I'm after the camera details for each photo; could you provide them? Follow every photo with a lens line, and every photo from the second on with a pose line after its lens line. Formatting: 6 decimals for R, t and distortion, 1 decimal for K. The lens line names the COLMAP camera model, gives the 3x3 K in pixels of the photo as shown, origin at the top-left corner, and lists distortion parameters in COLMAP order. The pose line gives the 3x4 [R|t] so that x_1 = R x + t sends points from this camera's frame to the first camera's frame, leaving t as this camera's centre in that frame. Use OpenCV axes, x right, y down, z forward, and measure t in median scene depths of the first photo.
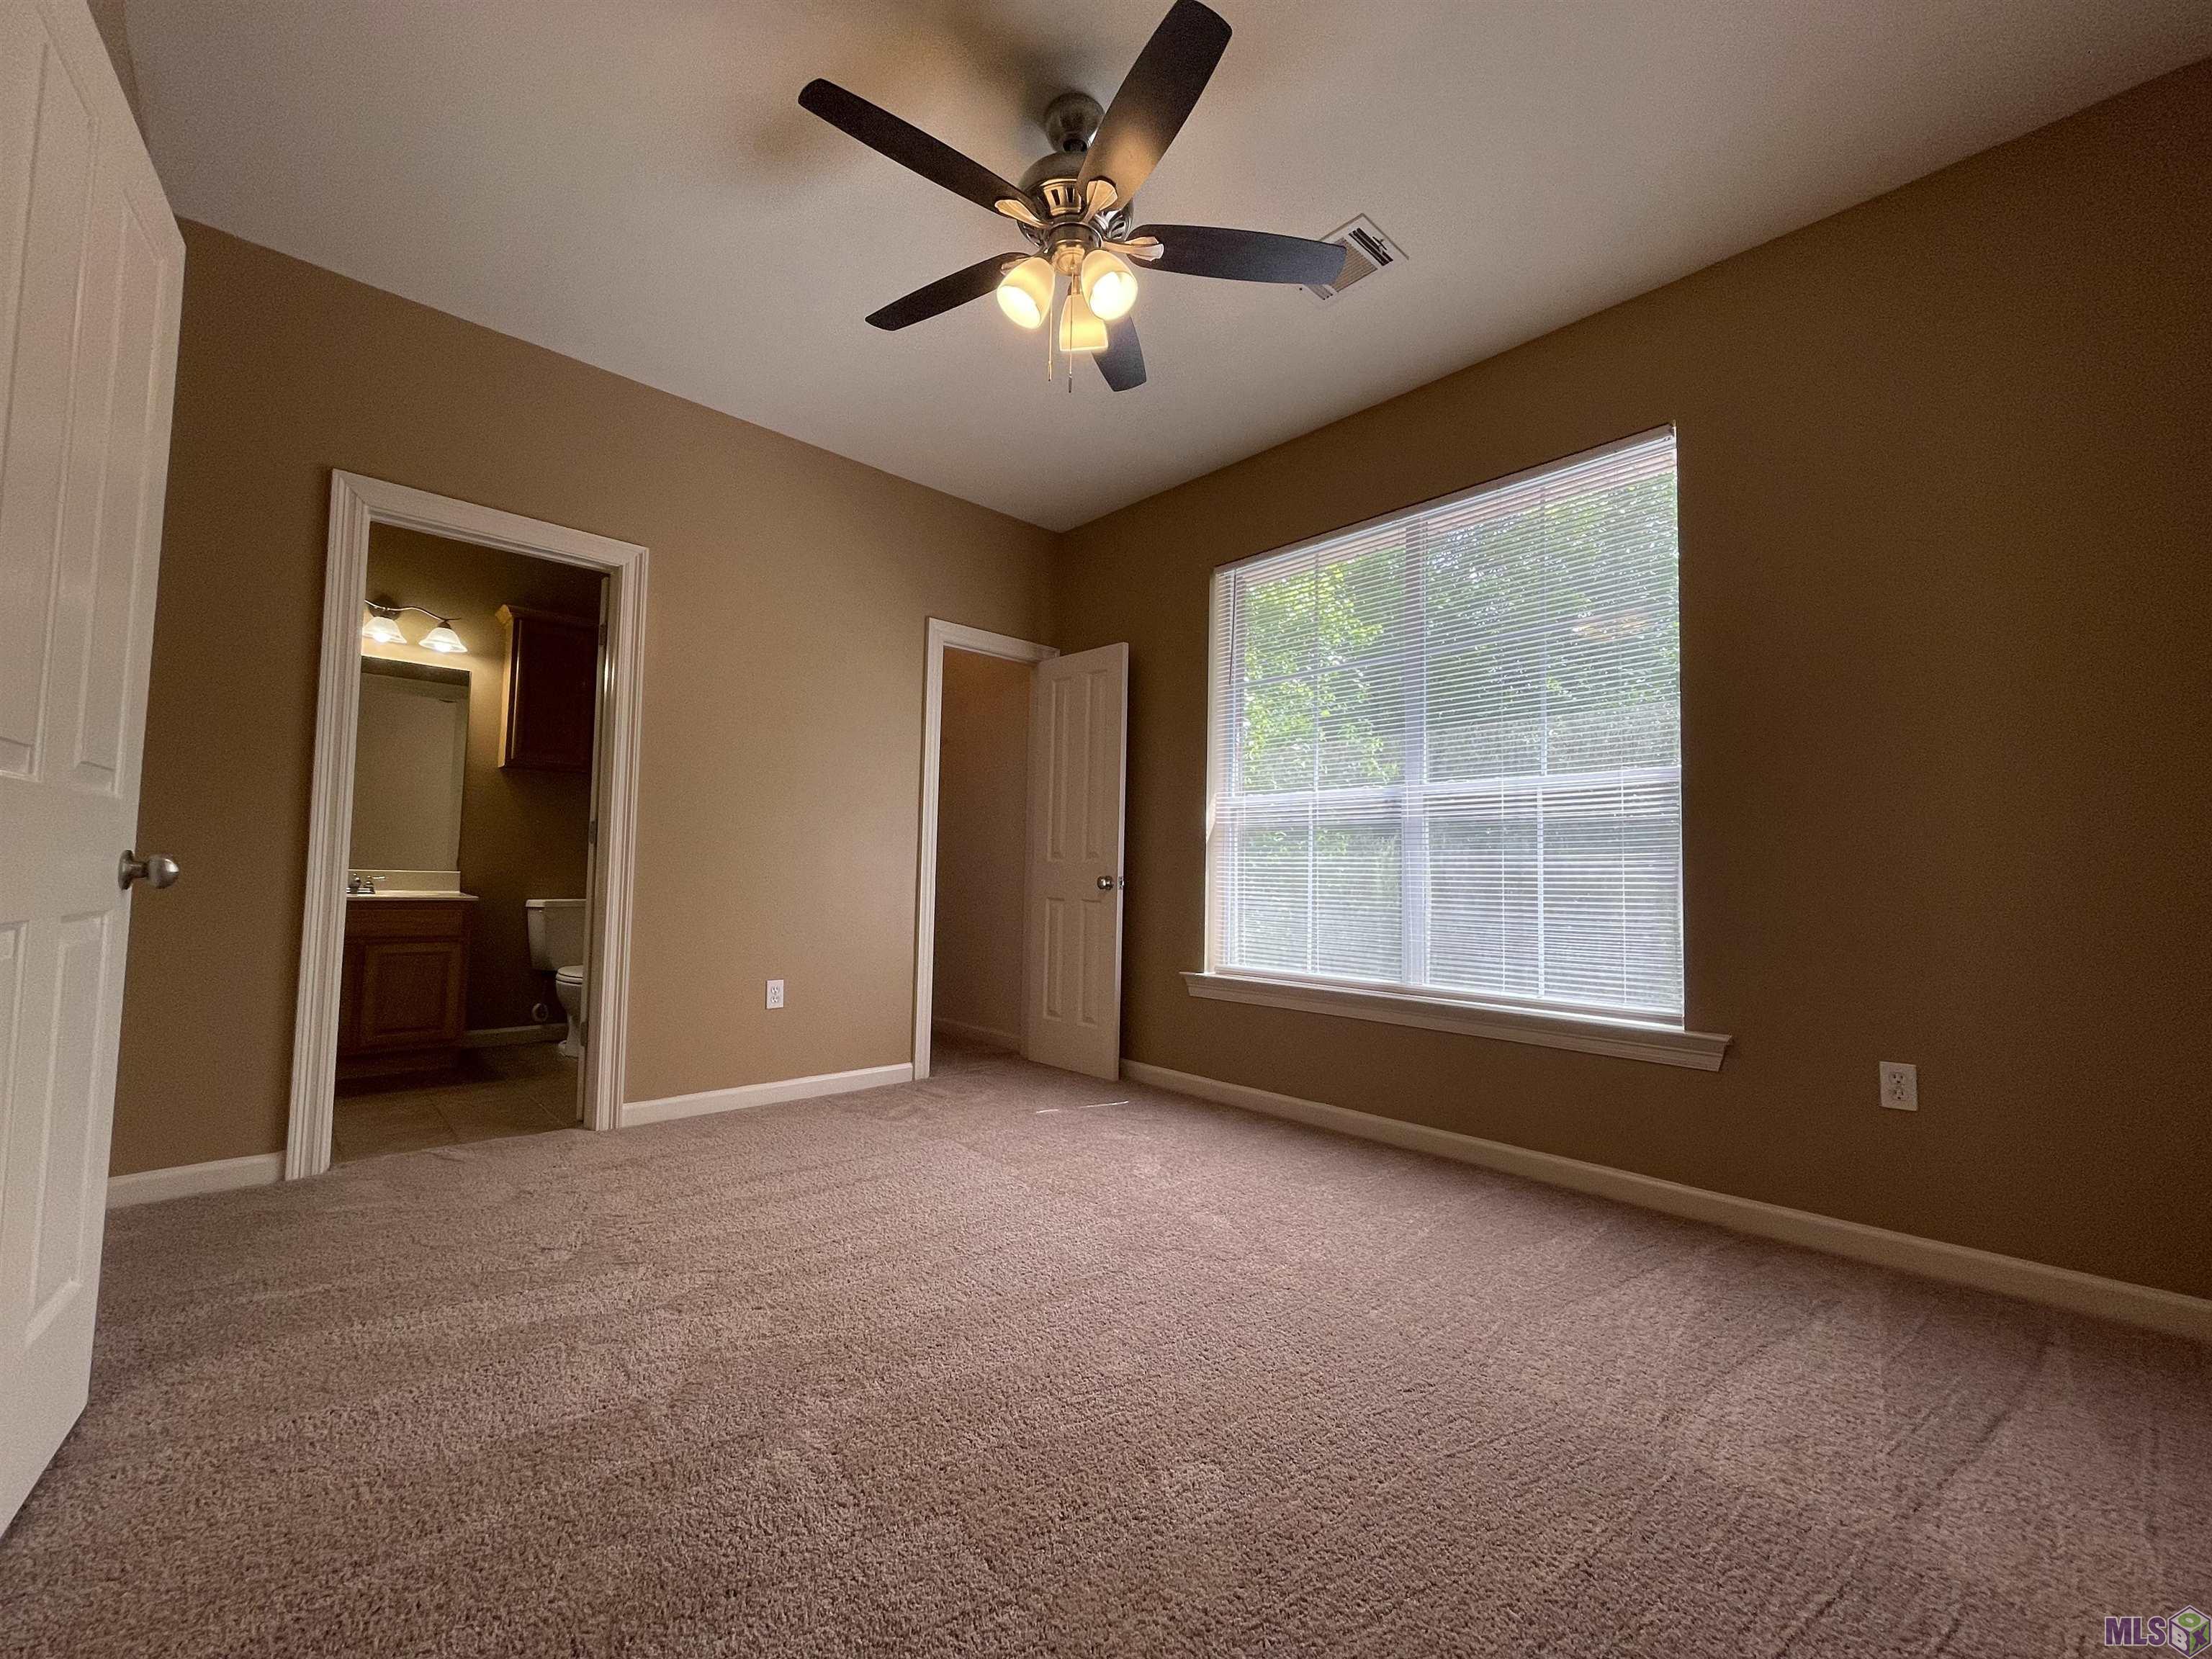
lens RADIAL K [[896.1, 0, 1110.2], [0, 896.1, 829.7], [0, 0, 1]] dist [-0.000607, -0.000463]
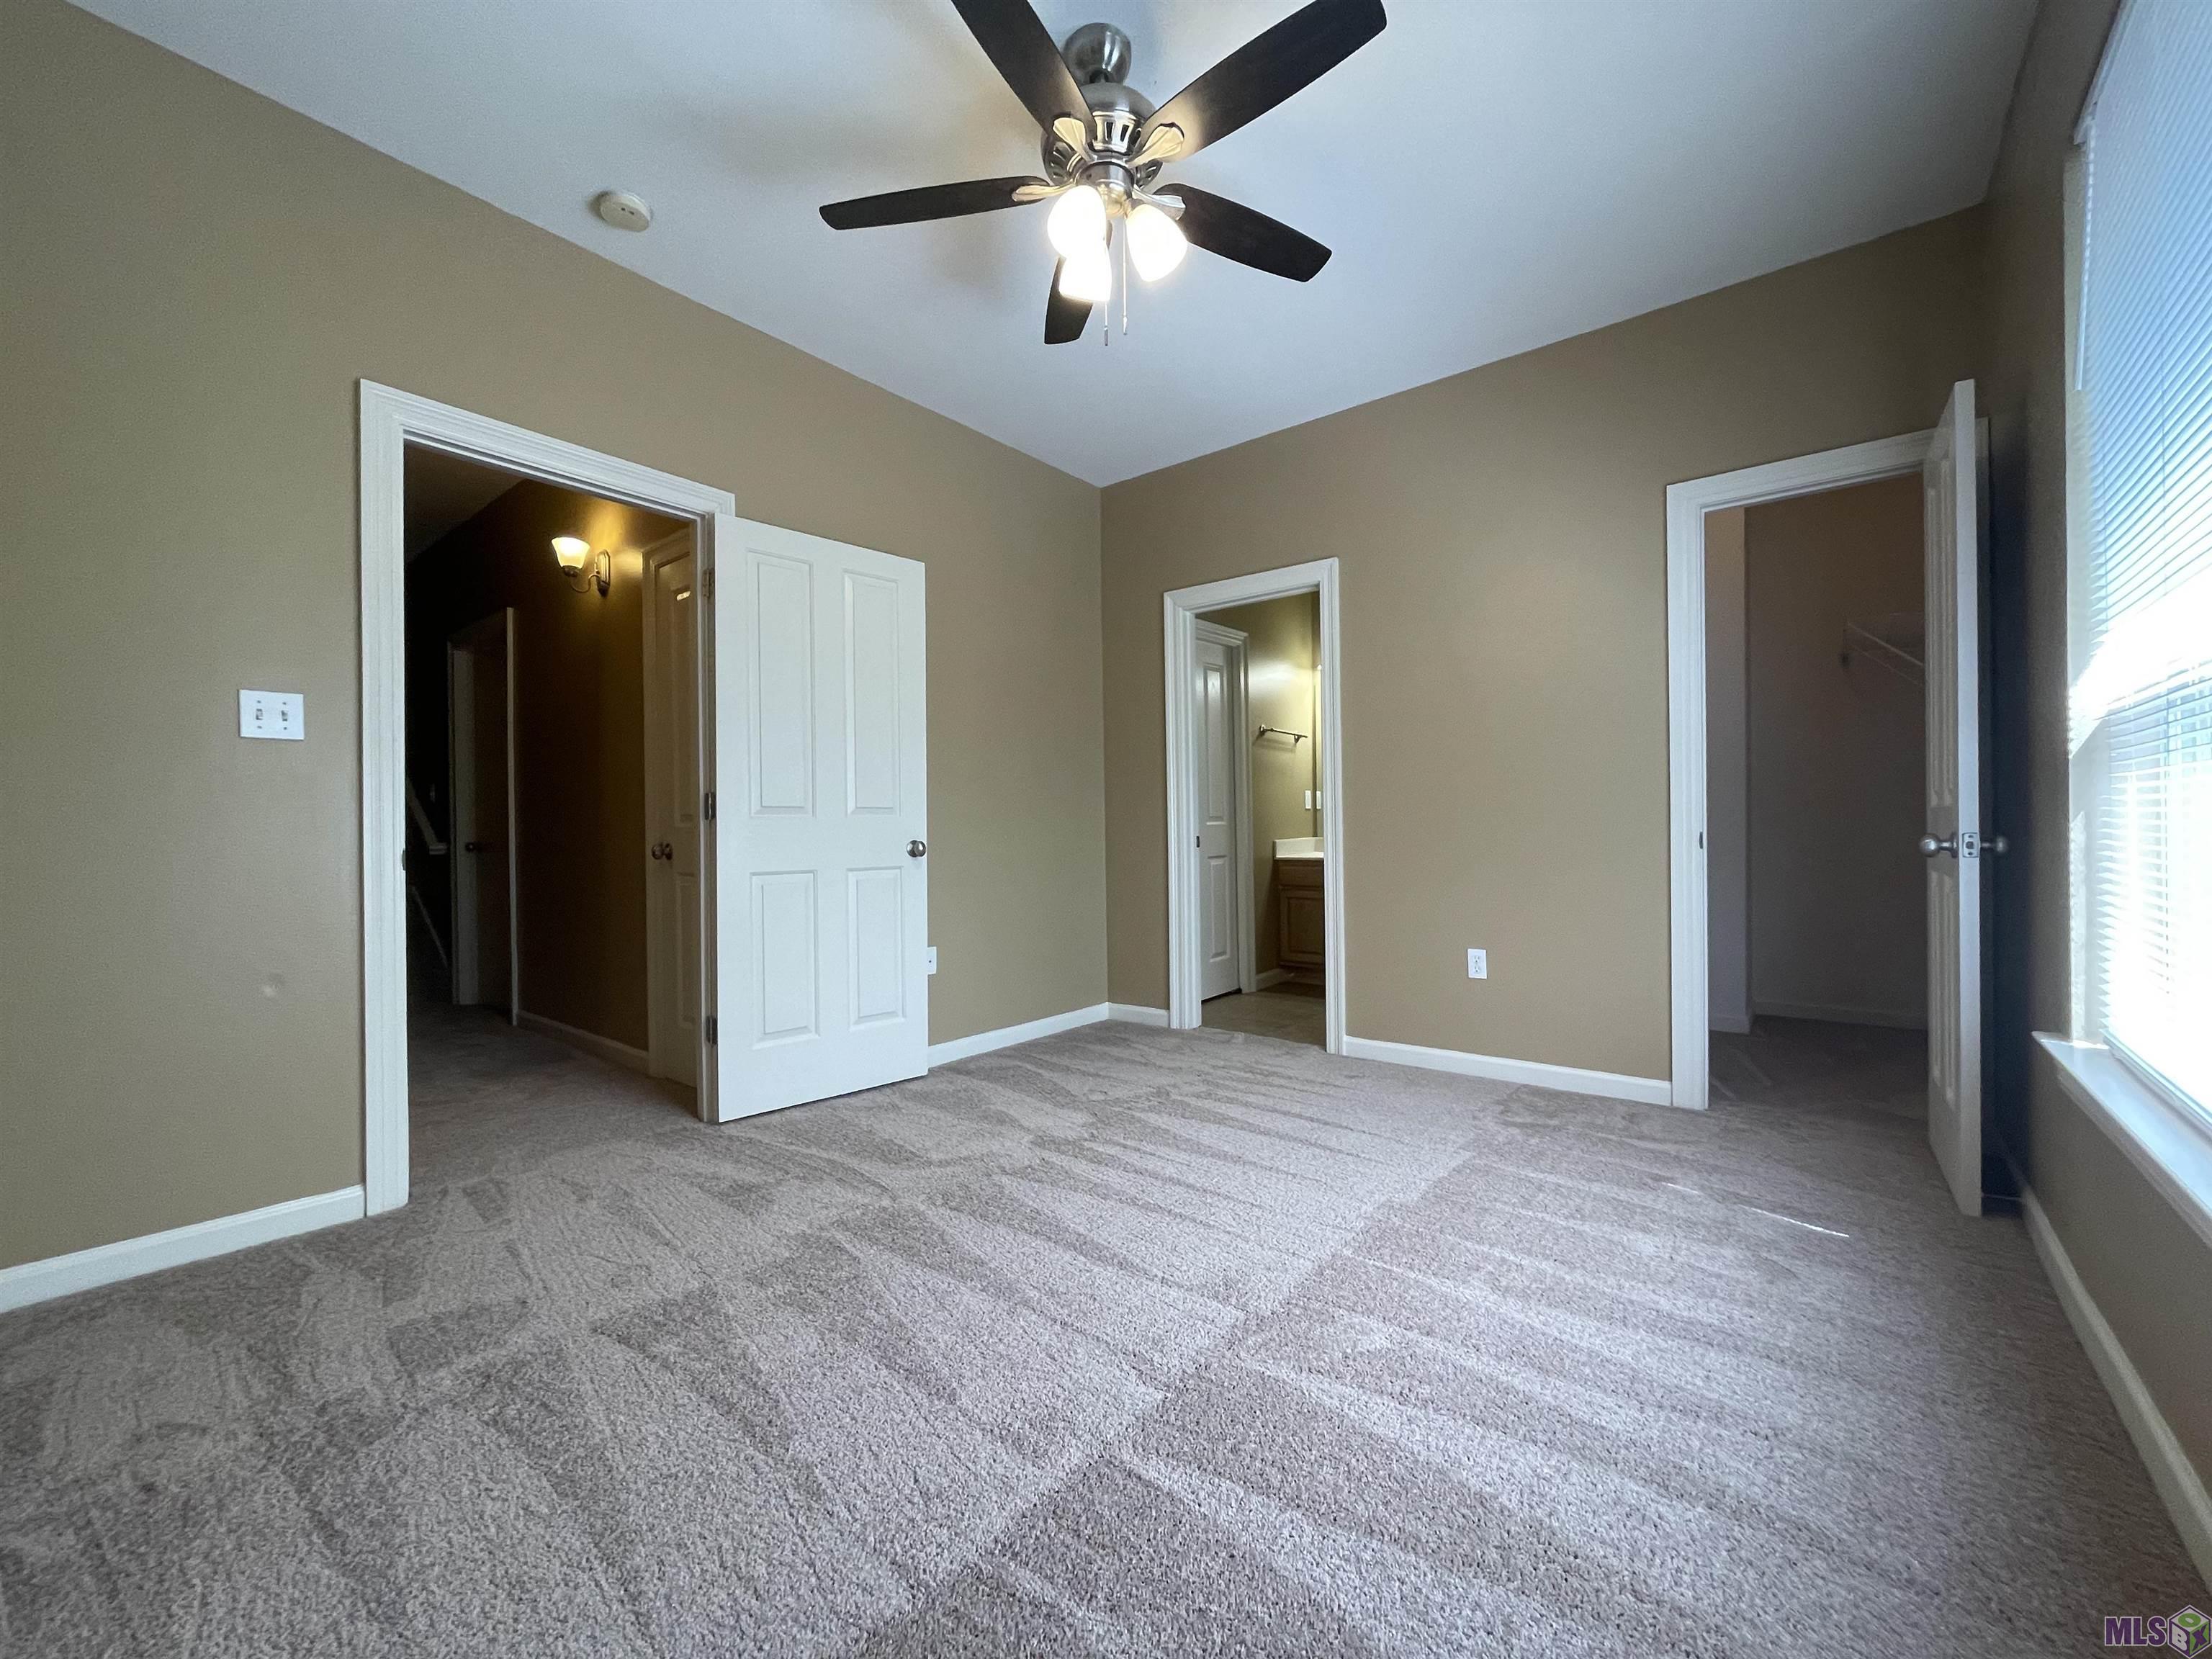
lens RADIAL K [[896.1, 0, 1110.2], [0, 896.1, 829.7], [0, 0, 1]] dist [-0.000607, -0.000463]
pose [[0.135296, -0.021686, -0.990568, 0.609957], [0.068669, 0.997562, -0.012460, 0.029606], [0.988423, -0.066336, 0.136456, 0.571017]]
